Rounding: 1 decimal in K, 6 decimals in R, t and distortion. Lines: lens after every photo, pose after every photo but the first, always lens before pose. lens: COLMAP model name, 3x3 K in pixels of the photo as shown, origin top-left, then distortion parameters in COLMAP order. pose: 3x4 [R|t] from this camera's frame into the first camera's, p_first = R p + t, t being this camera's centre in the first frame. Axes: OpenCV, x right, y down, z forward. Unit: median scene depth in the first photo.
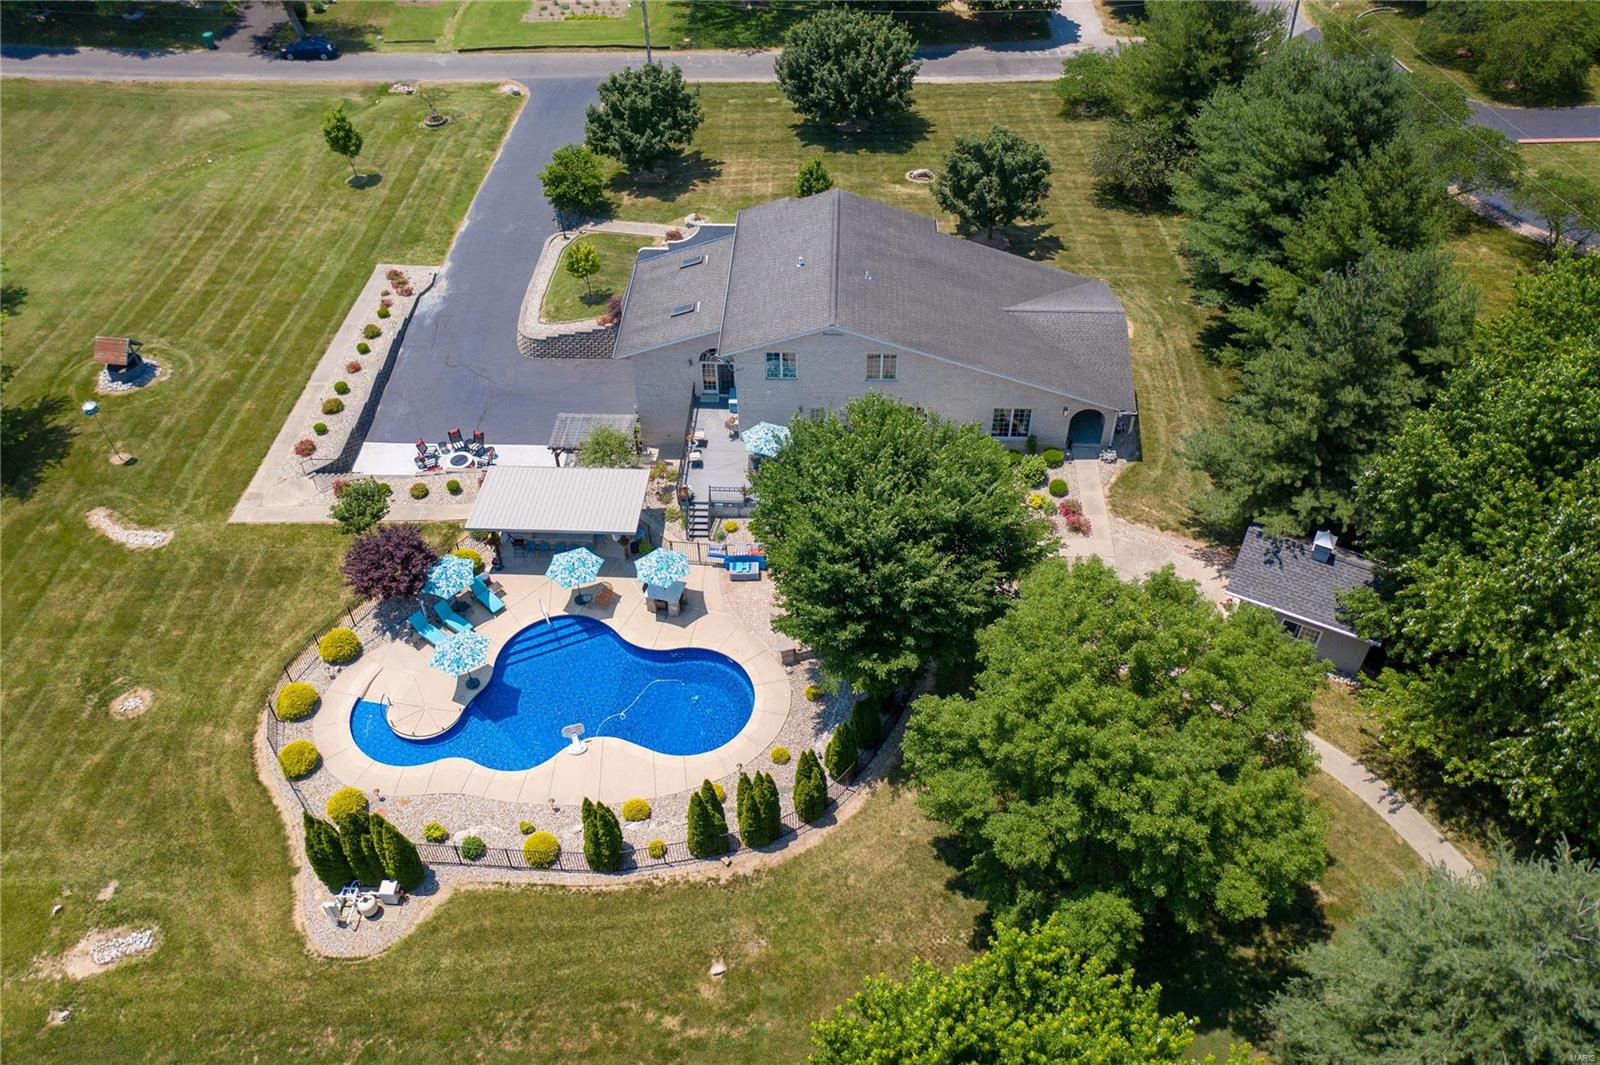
lens RADIAL K [[1247.9, 0, 796.3], [0, 1247.9, 530.3], [0, 0, 1]] dist [-0.007552, 0.000004]
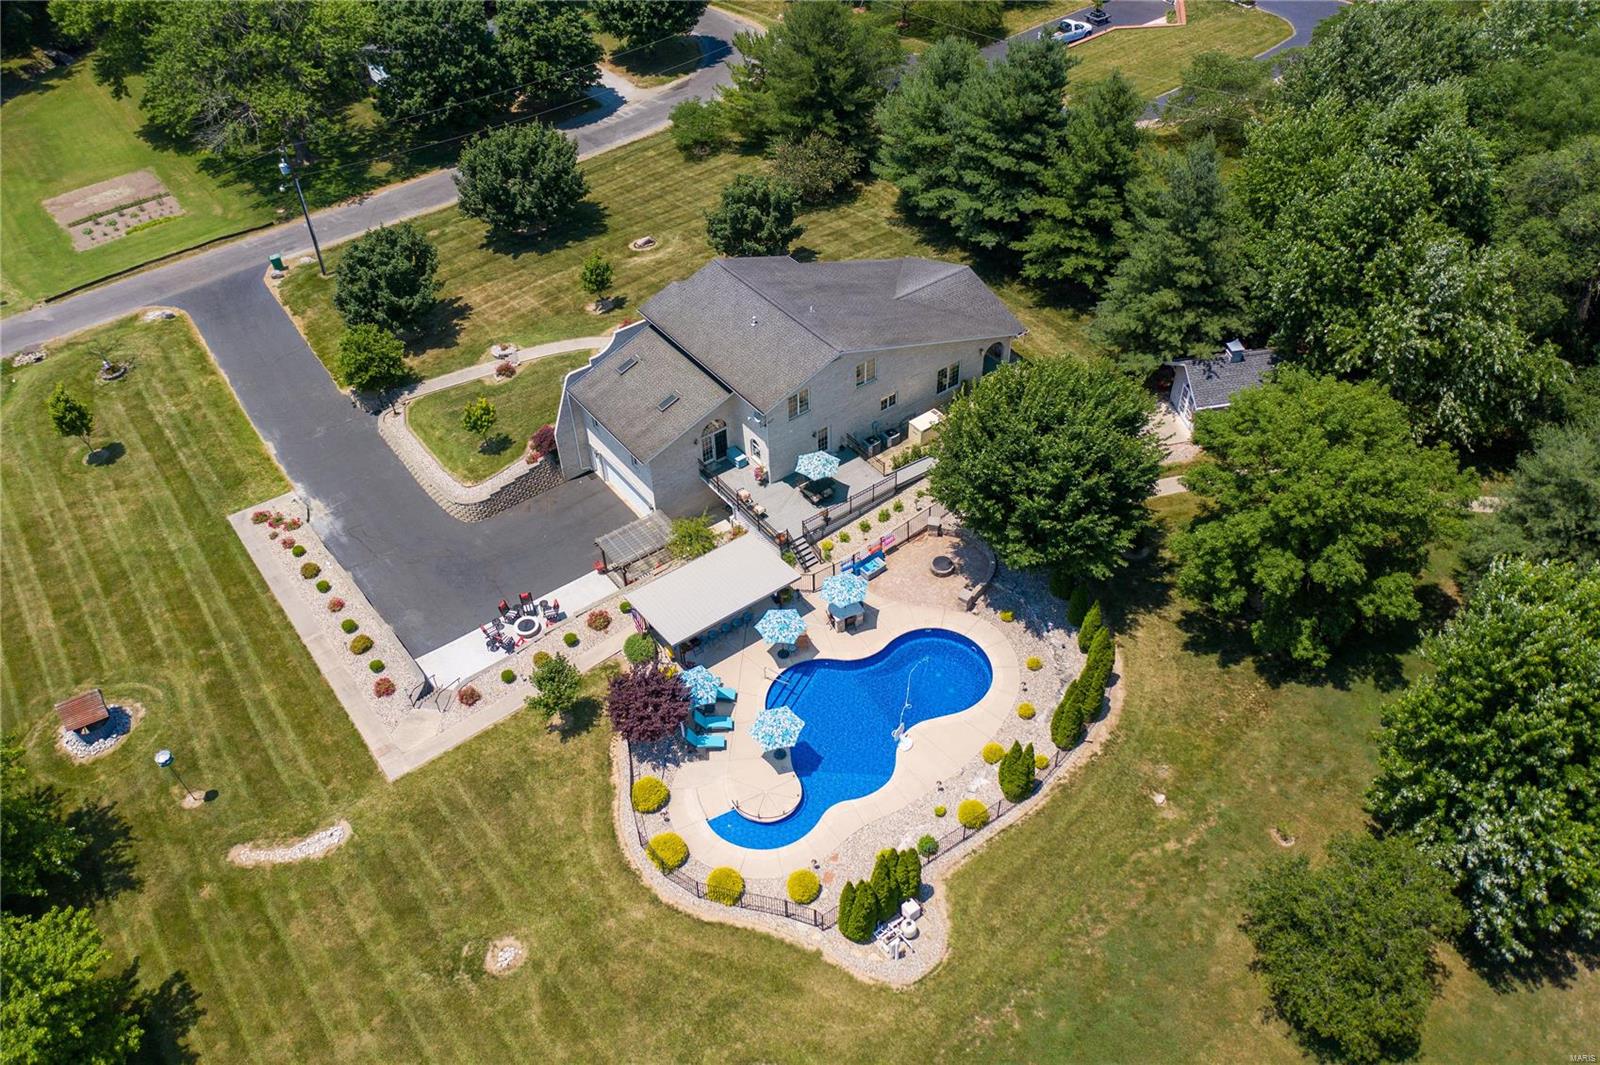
lens RADIAL K [[1247.9, 0, 796.3], [0, 1247.9, 530.3], [0, 0, 1]] dist [-0.007552, 0.000004]
pose [[0.777071, -0.431516, 0.458208, -0.507190], [0.448768, 0.890293, 0.077369, -0.100235], [-0.441326, 0.145508, 0.885471, -0.008960]]
